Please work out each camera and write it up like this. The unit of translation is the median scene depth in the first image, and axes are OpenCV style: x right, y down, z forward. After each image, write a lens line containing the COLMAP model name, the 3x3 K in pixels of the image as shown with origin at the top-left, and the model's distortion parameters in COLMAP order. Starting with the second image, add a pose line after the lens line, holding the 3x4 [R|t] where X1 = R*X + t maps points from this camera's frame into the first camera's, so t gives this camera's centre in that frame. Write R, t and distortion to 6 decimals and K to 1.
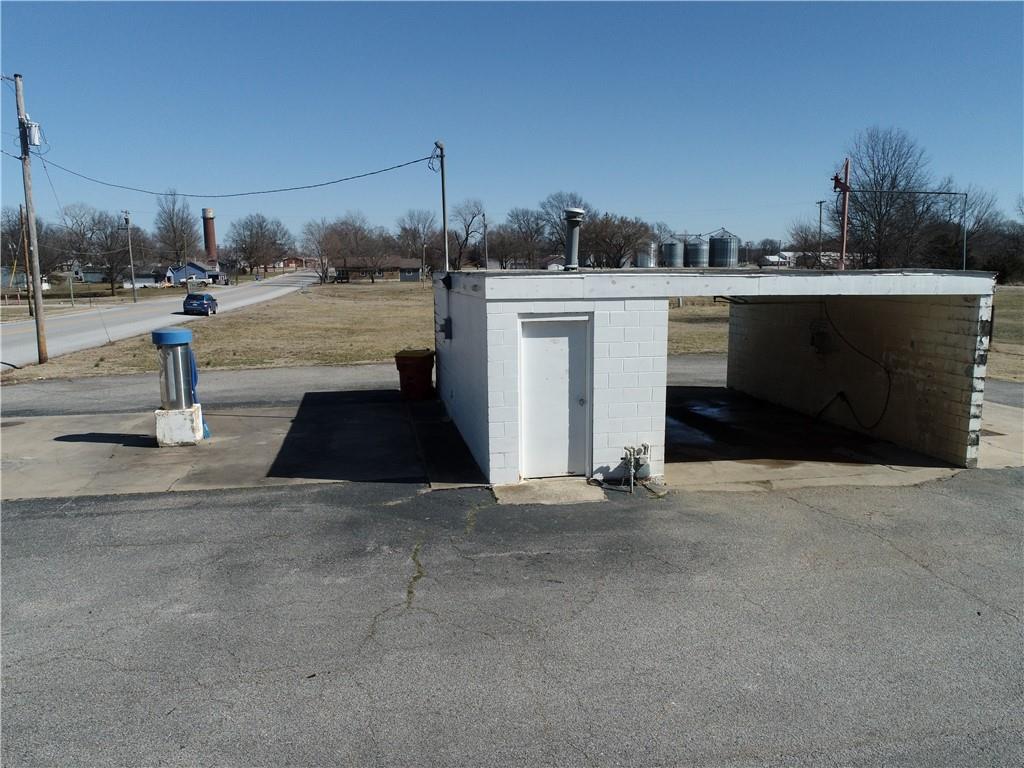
lens RADIAL K [[775.9, 0, 509.2], [0, 775.9, 388.3], [0, 0, 1]] dist [-0.007476, 0.005258]
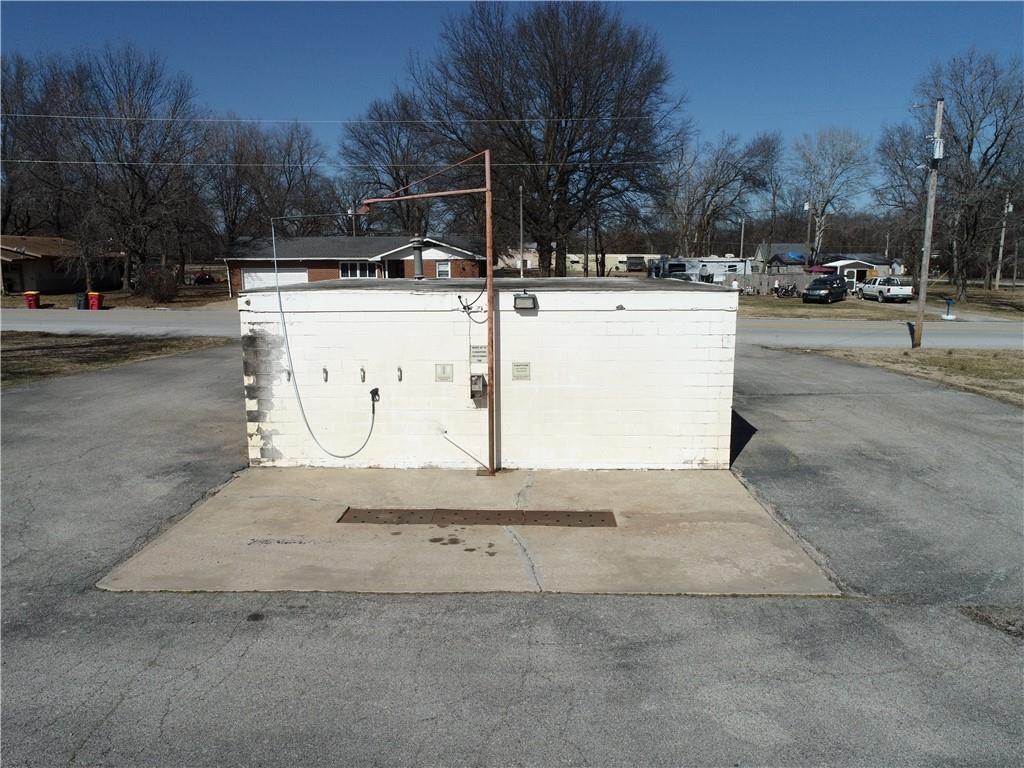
lens RADIAL K [[775.9, 0, 510.3], [0, 775.9, 382.3], [0, 0, 1]] dist [-0.007476, 0.005258]
pose [[-0.213123, 0.159255, -0.963959, 1.602562], [-0.146845, 0.970198, 0.192752, -0.289374], [0.965927, 0.182632, -0.183385, 1.566773]]
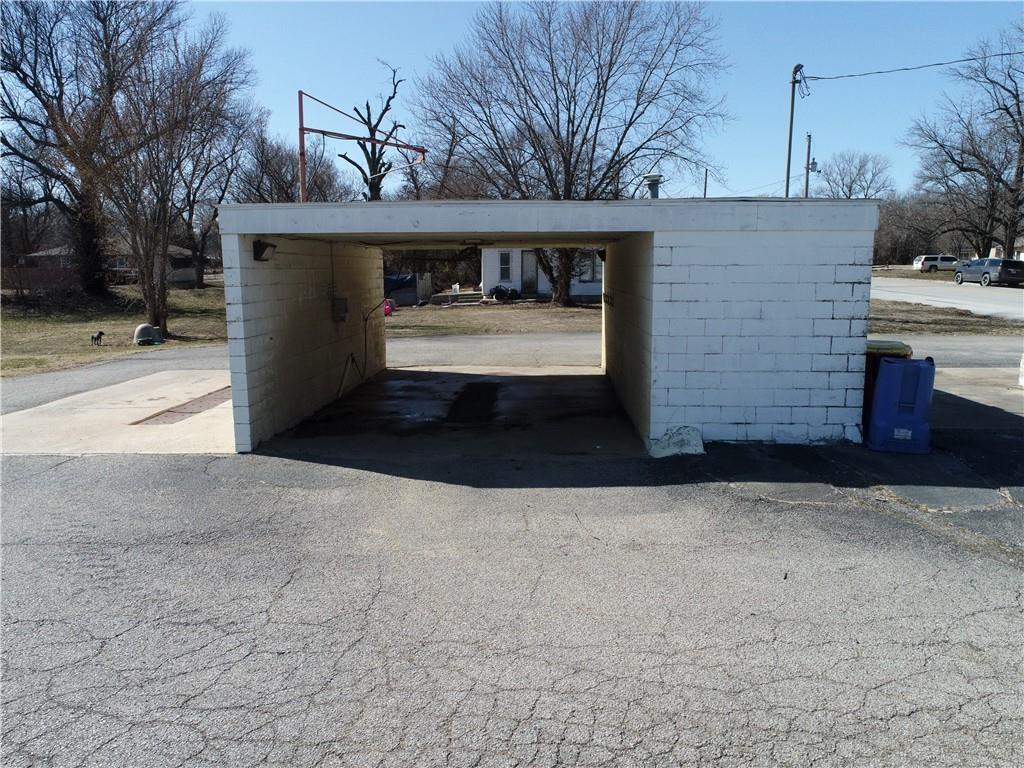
lens RADIAL K [[775.9, 0, 512.1], [0, 775.9, 388.0], [0, 0, 1]] dist [-0.007476, 0.005258]
pose [[-0.974476, -0.022686, 0.223344, 0.022803], [0.046474, 0.952943, 0.299566, -0.298607], [-0.219630, 0.302300, -0.927565, 2.365019]]
